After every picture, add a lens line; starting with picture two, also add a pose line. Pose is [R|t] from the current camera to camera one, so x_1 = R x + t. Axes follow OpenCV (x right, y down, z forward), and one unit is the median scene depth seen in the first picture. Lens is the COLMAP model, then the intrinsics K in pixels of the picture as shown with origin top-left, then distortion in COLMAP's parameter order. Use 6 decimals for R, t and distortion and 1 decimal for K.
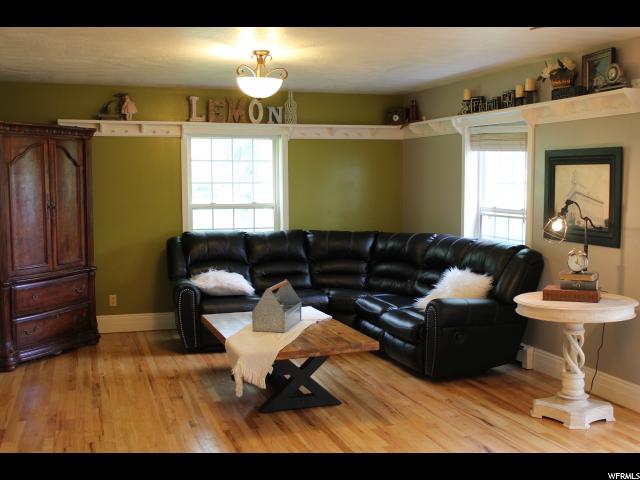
lens RADIAL K [[734.2, 0, 320.0], [0, 734.2, 240.0], [0, 0, 1]] dist [-0.070153, 0.025518]
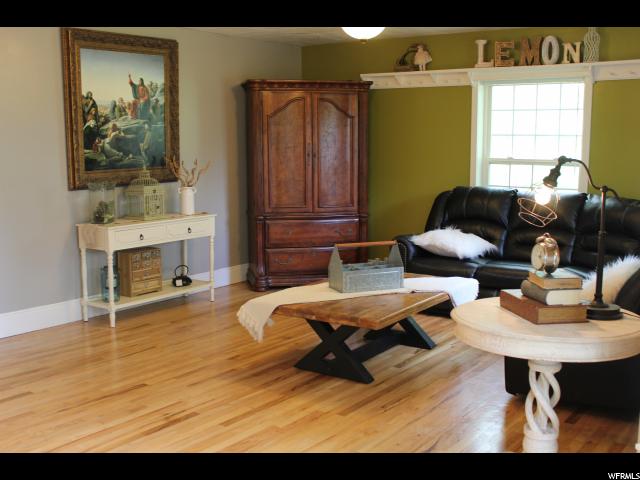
lens RADIAL K [[734.2, 0, 320.0], [0, 734.2, 240.0], [0, 0, 1]] dist [-0.070153, 0.025518]
pose [[0.572186, 0.116407, -0.811820, 0.498394], [-0.069957, 0.993195, 0.093107, -0.018712], [0.817135, 0.003518, 0.576436, 0.320763]]
